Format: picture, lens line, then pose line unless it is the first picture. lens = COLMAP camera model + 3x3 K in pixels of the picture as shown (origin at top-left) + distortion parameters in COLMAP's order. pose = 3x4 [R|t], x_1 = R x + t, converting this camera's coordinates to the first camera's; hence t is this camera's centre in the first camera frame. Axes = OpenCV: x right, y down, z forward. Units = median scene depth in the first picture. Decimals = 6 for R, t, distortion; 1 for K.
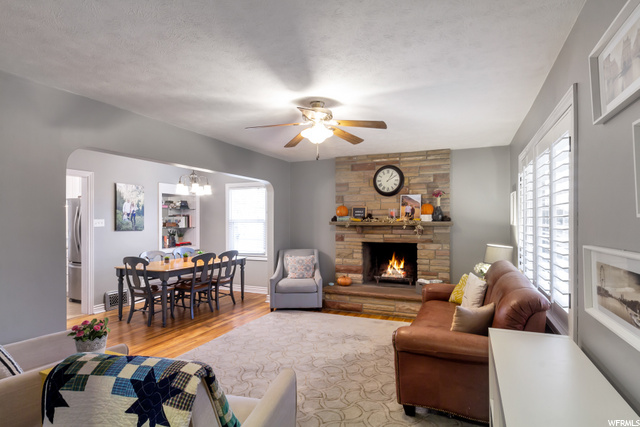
lens RADIAL K [[344.9, 0, 326.4], [0, 344.9, 223.1], [0, 0, 1]] dist [0.014161, 0.001747]
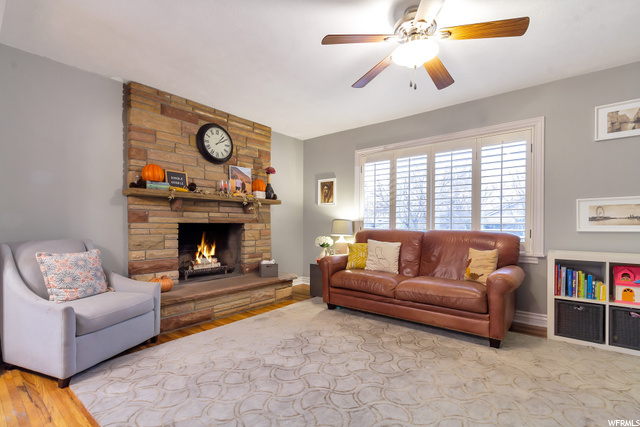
lens RADIAL K [[294.4, 0, 327.0], [0, 294.4, 225.7], [0, 0, 1]] dist [0.004063, -0.002744]
pose [[0.270209, -0.005406, 0.962786, -0.395925], [0.005620, 0.999976, 0.004037, 0.061323], [-0.962785, 0.004320, 0.270233, 0.577778]]
